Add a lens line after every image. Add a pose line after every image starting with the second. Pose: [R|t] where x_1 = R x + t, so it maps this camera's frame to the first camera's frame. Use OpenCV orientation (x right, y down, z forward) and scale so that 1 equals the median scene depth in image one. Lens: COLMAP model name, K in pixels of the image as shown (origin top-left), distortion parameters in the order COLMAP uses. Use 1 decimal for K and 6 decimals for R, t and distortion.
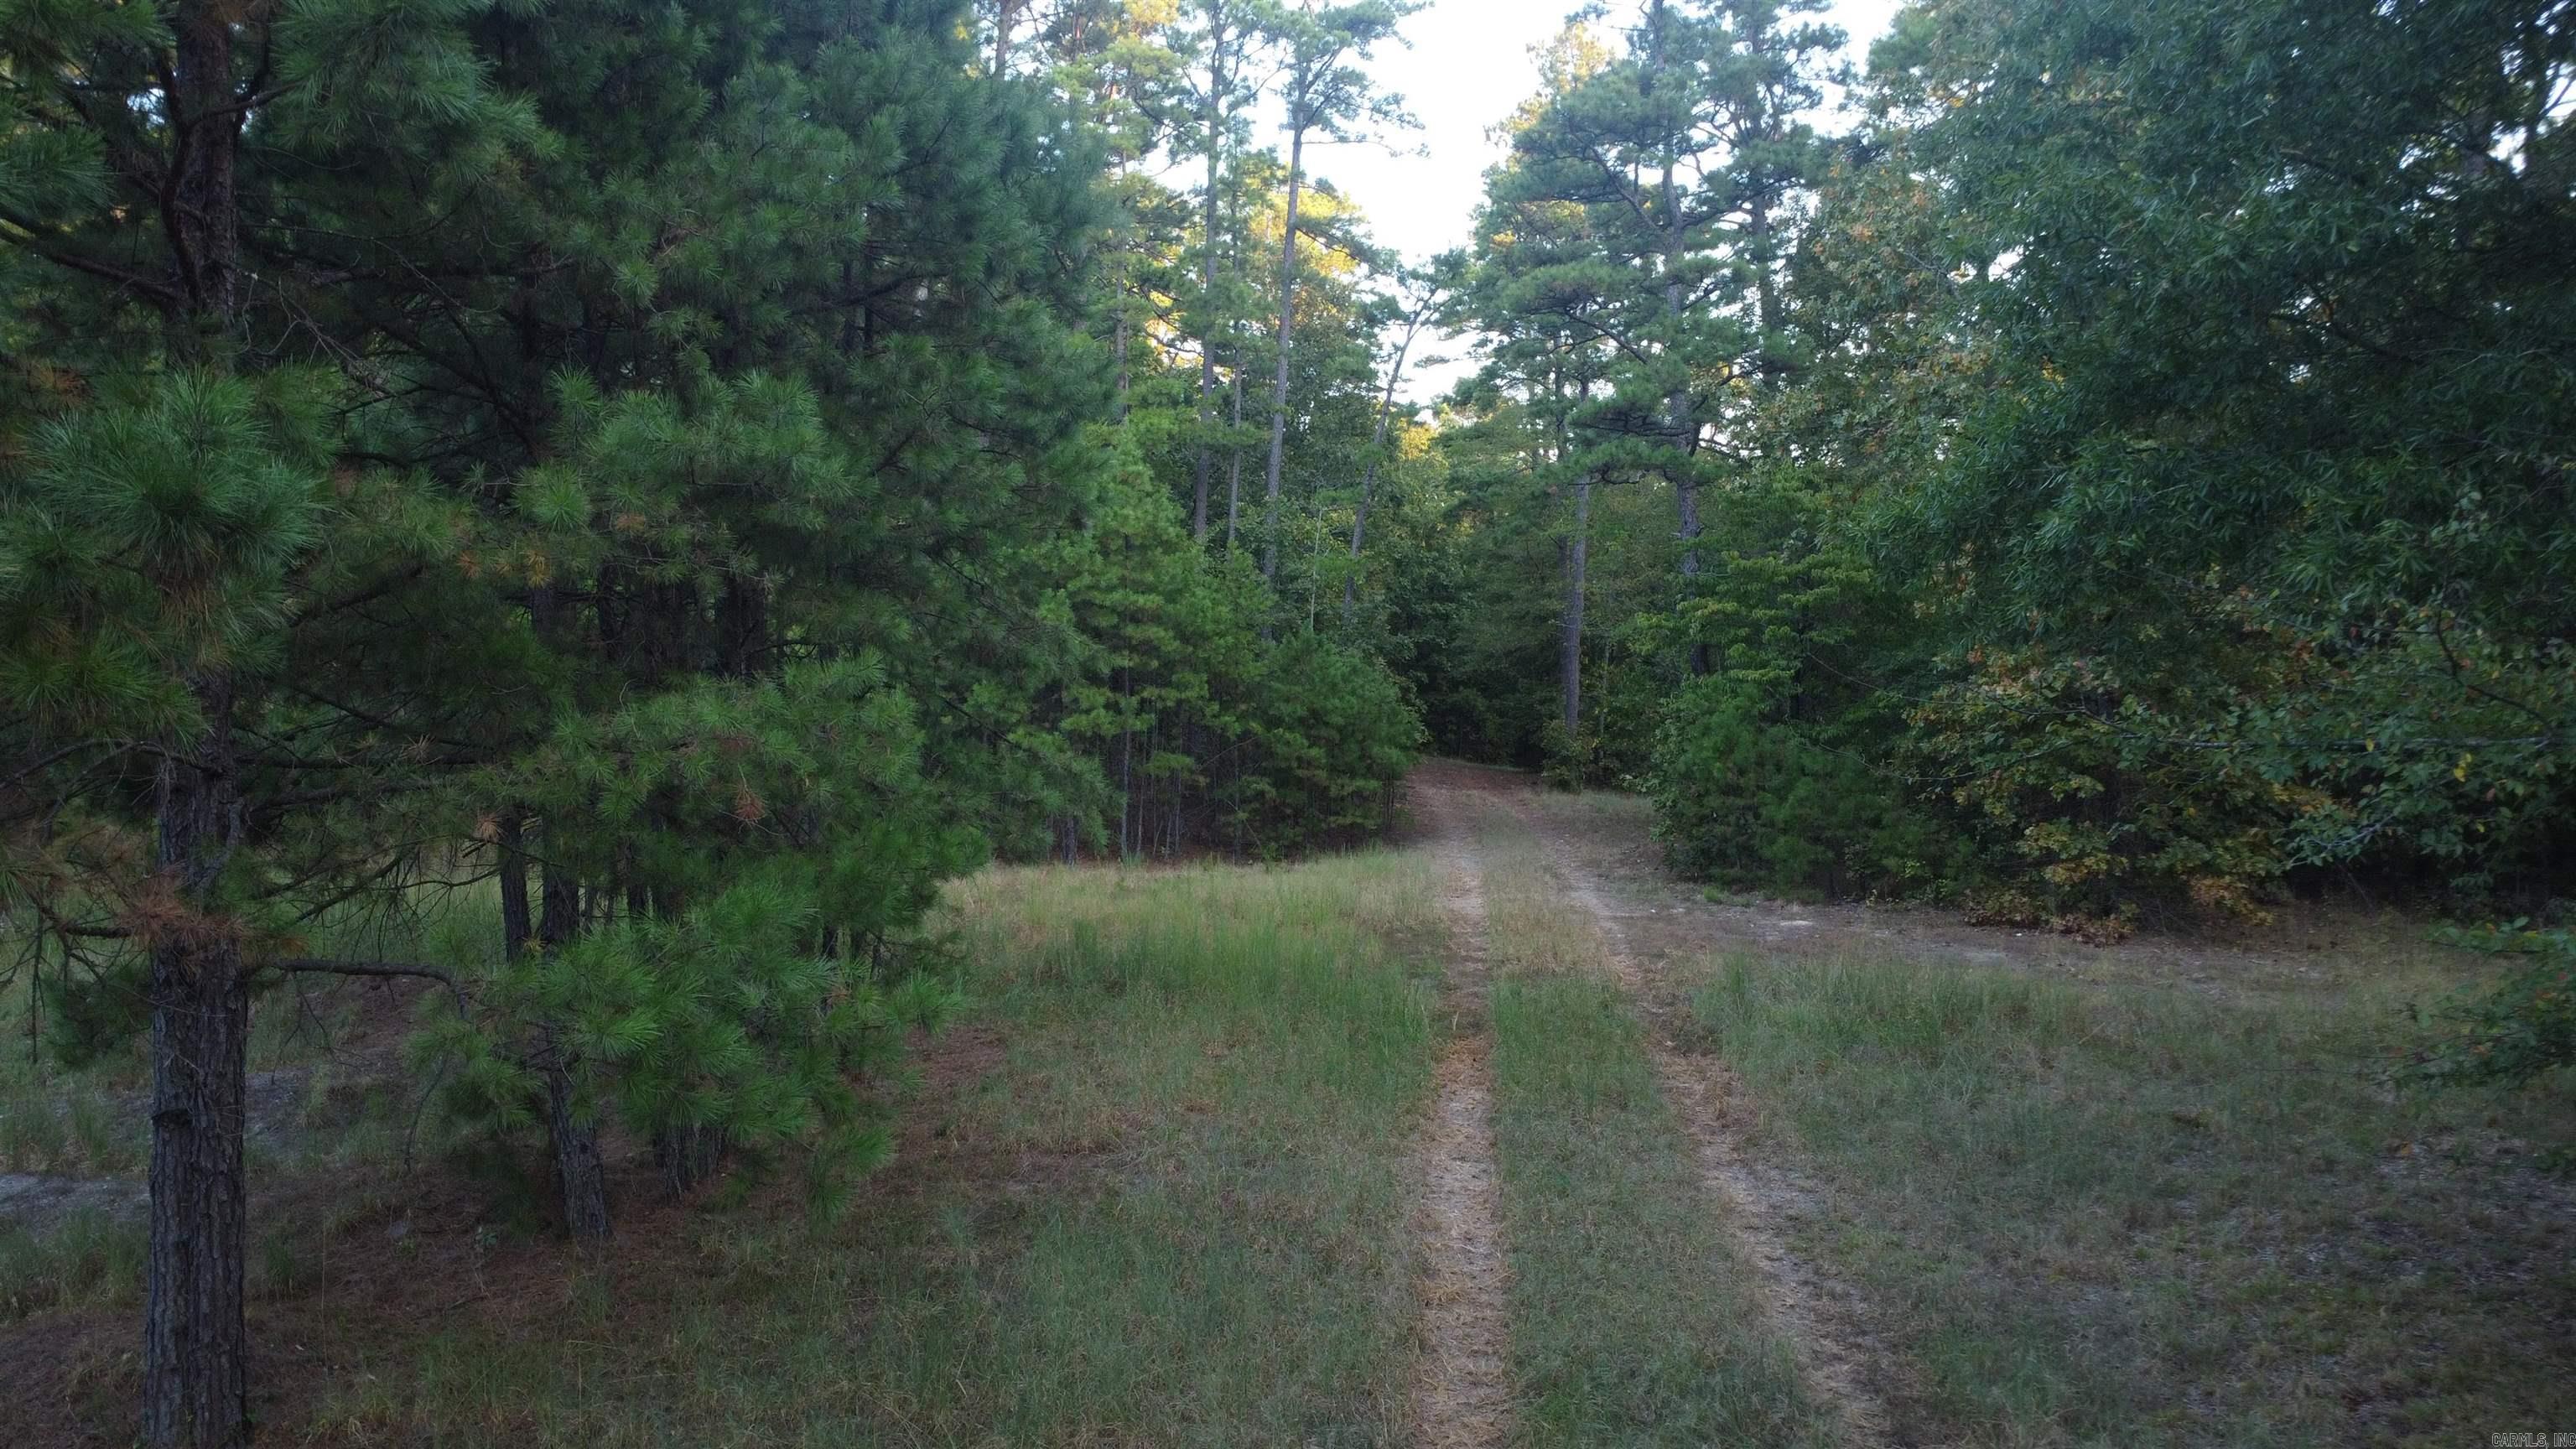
lens RADIAL K [[1843.6, 0, 1288.0], [0, 1843.6, 724.5], [0, 0, 1]] dist [-0.040194, 0.006935]
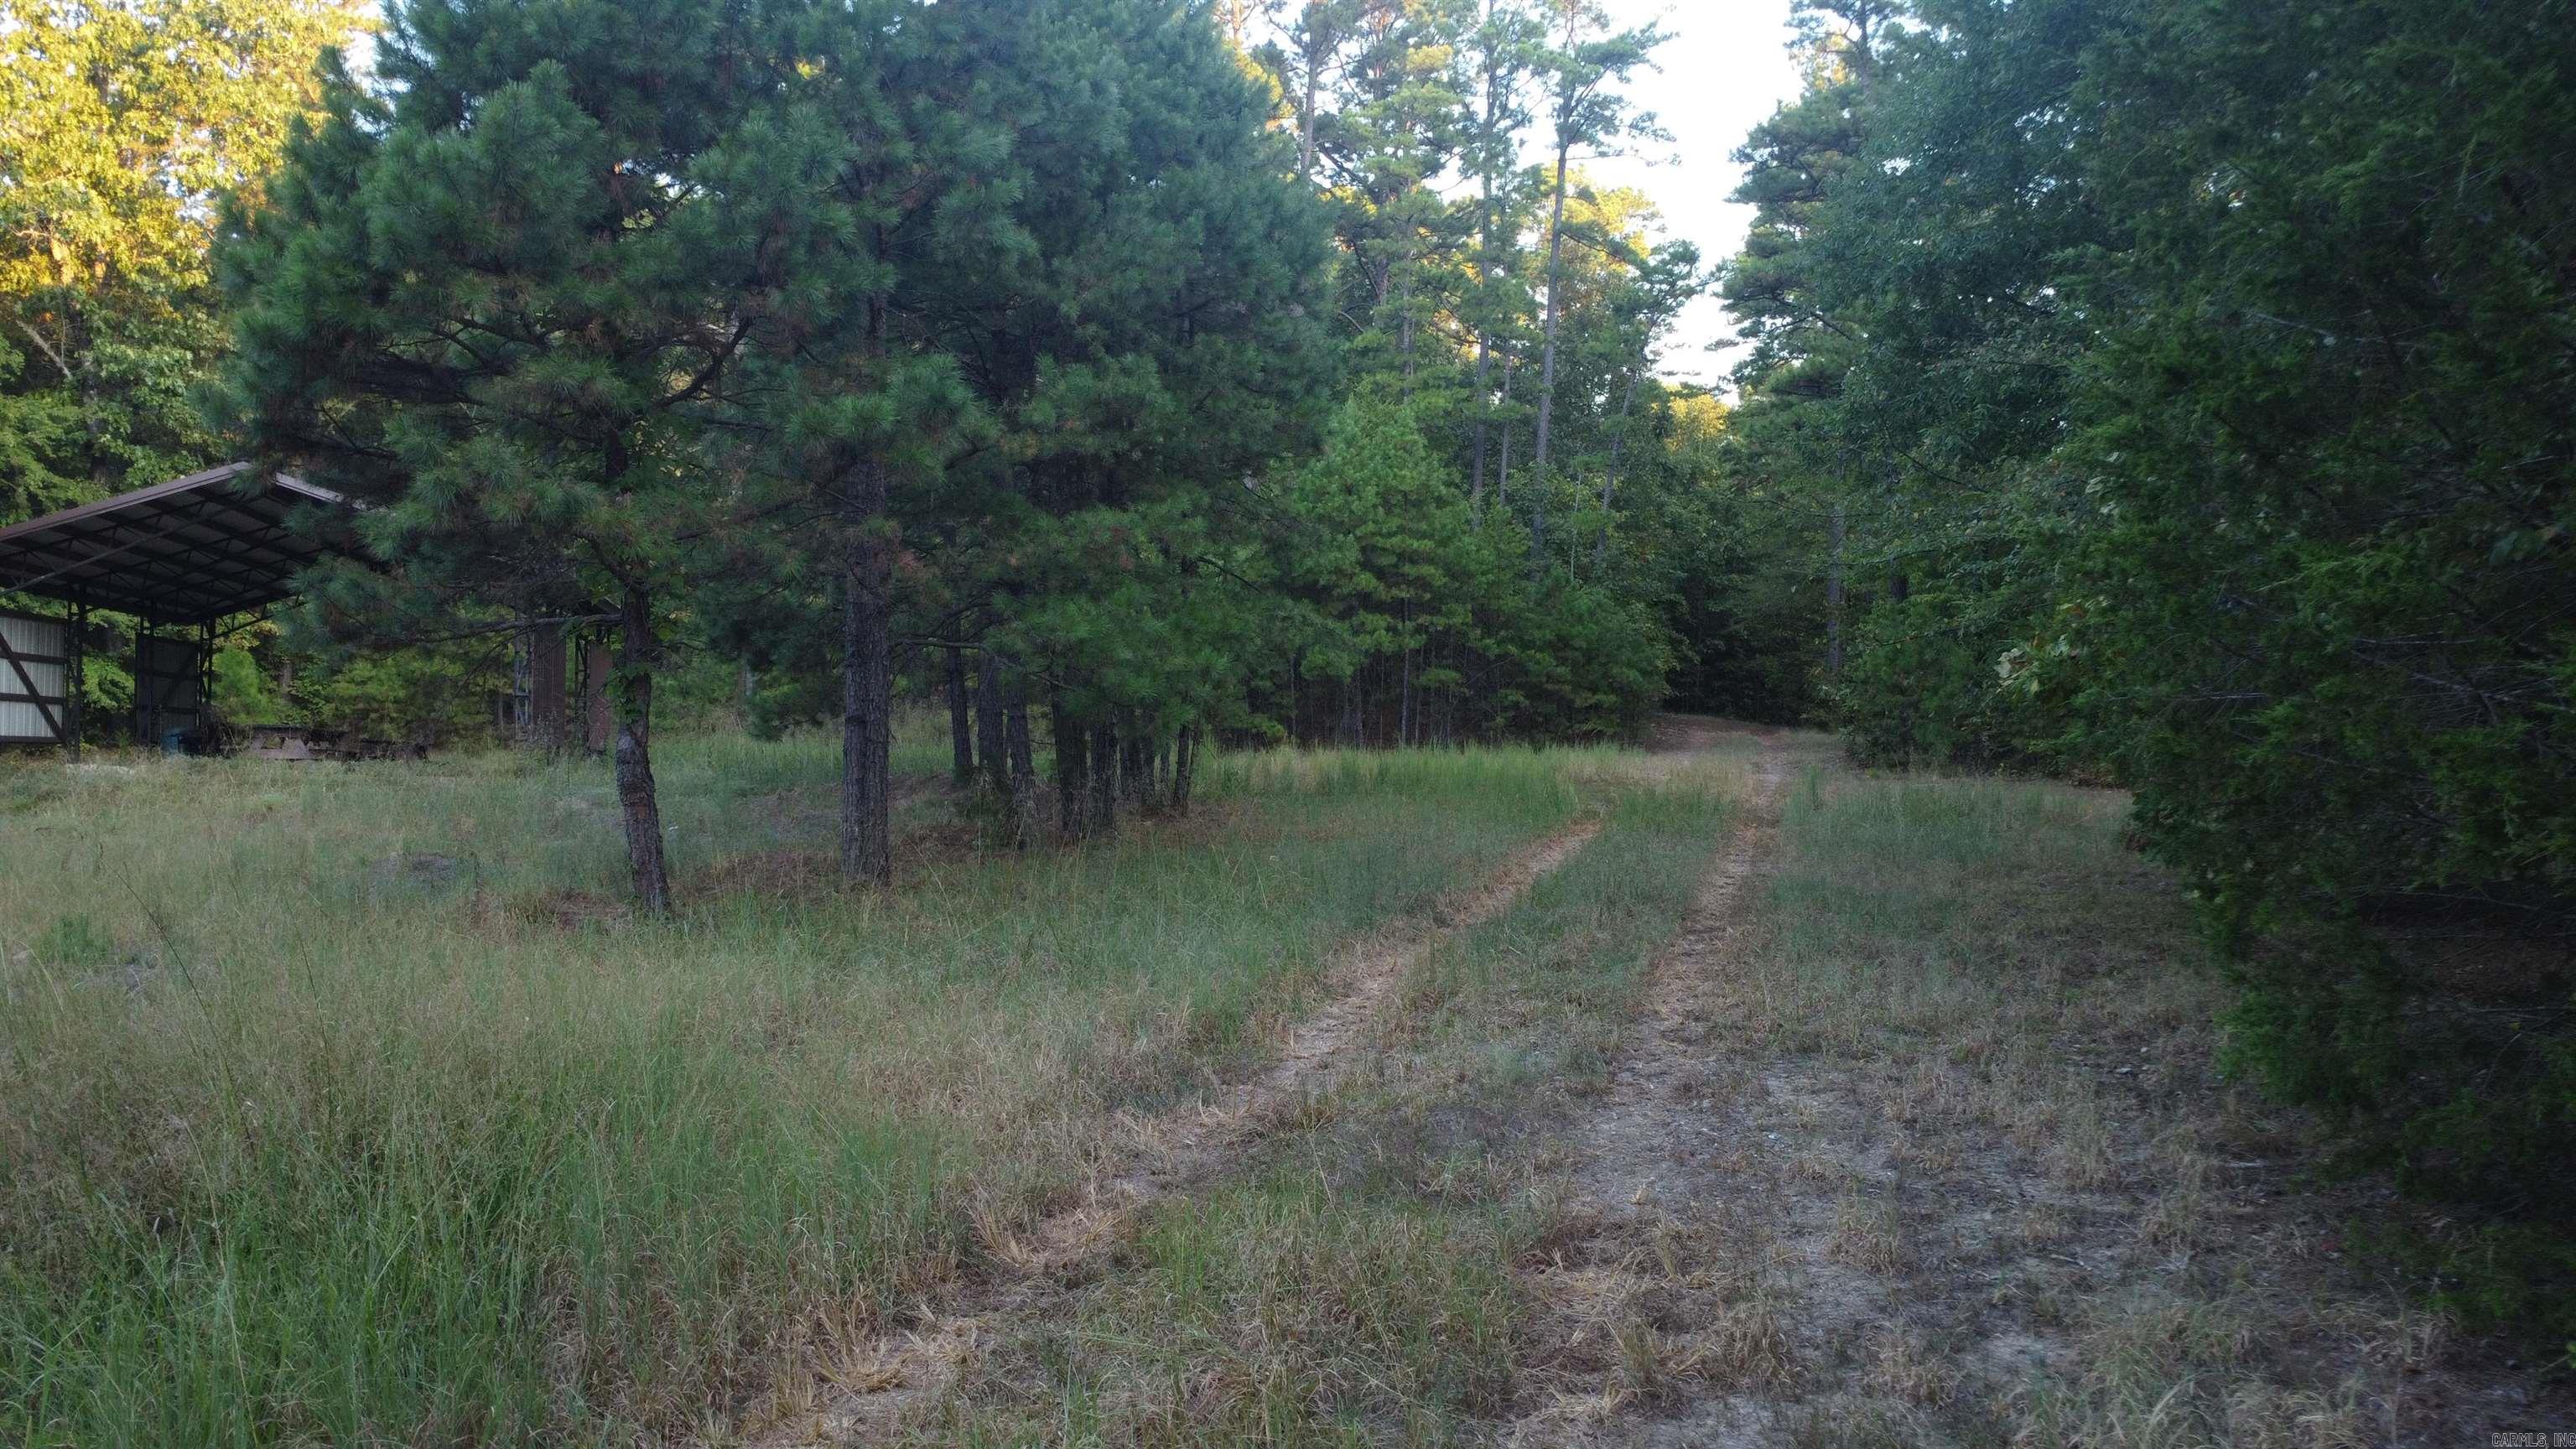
lens RADIAL K [[1843.6, 0, 1288.0], [0, 1843.6, 724.5], [0, 0, 1]] dist [-0.040194, 0.006935]
pose [[0.983397, 0.002402, -0.181451, 0.057555], [-0.001934, 0.999994, 0.002754, 0.047931], [0.181456, -0.002358, 0.983396, -0.219942]]
